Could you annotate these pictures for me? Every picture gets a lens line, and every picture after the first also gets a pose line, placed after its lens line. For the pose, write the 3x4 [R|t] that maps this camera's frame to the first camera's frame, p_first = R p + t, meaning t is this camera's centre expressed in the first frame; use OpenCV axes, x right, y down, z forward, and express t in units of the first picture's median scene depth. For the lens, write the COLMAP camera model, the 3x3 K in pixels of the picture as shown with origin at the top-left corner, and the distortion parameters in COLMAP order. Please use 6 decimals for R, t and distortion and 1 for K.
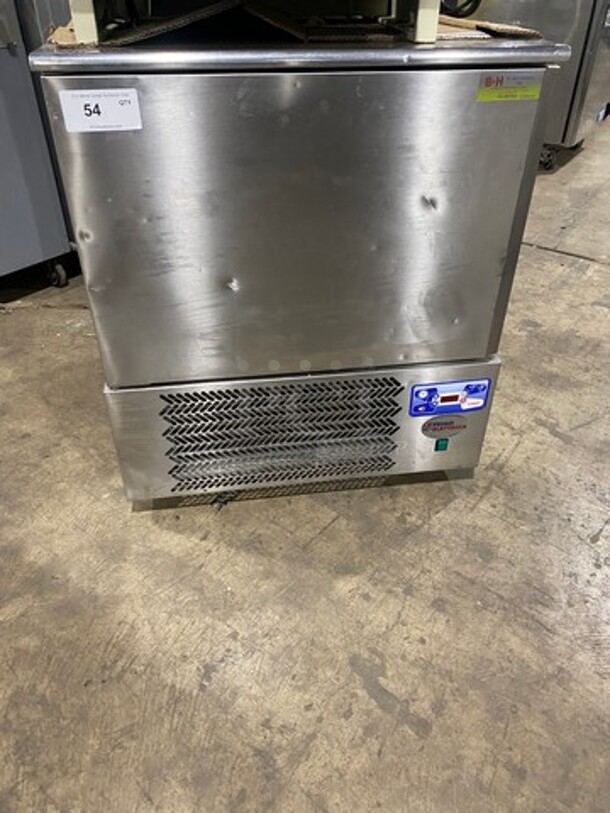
lens RADIAL K [[614.3, 0, 301.2], [0, 614.3, 409.4], [0, 0, 1]] dist [0.004316, 0.003378]
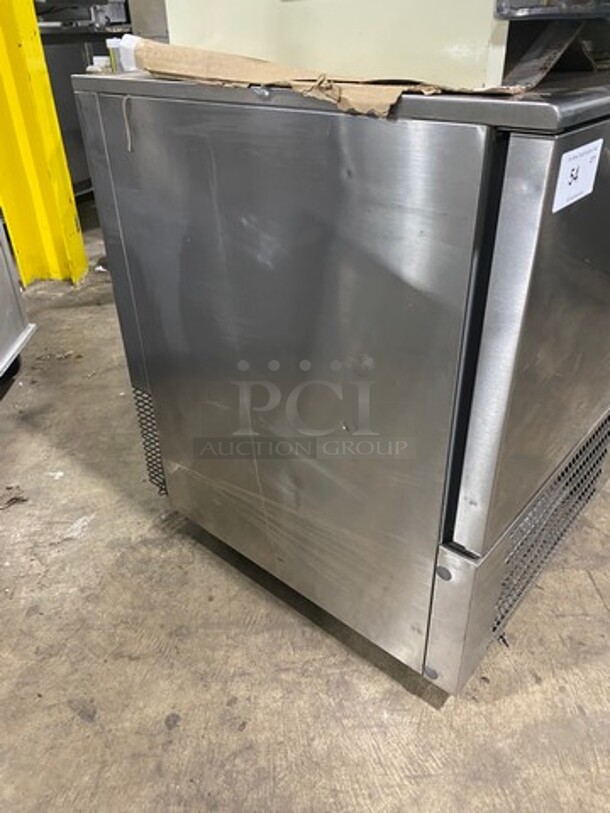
lens RADIAL K [[614.3, 0, 306.8], [0, 614.3, 402.7], [0, 0, 1]] dist [0.004316, 0.003378]
pose [[0.758444, -0.352903, 0.547925, -0.652575], [0.400396, 0.915654, 0.035514, -0.250262], [-0.514243, 0.192452, 0.835773, 0.394563]]
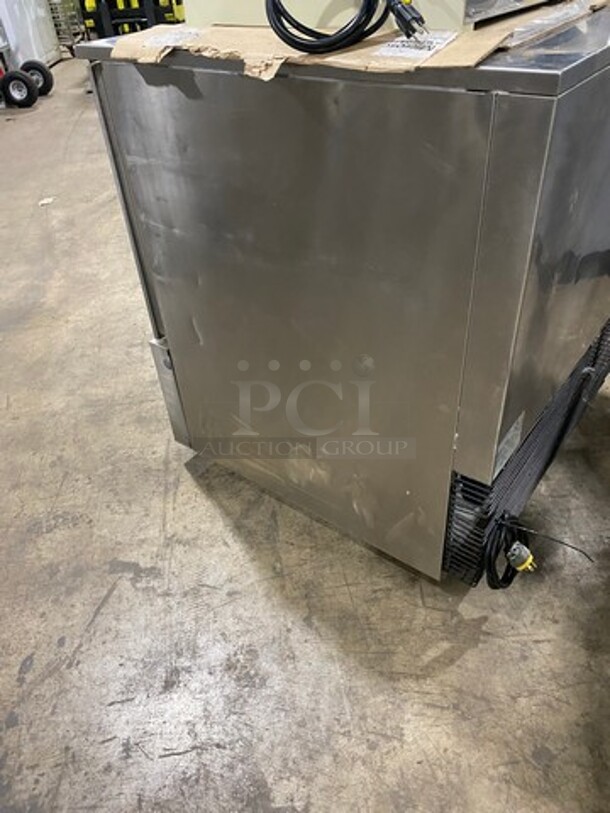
lens RADIAL K [[614.3, 0, 305.7], [0, 614.3, 402.0], [0, 0, 1]] dist [0.004316, 0.003378]
pose [[-0.712789, 0.458206, -0.531017, 0.665039], [-0.368527, 0.399499, 0.839398, -0.909319], [0.596758, 0.794008, -0.115898, 1.221475]]
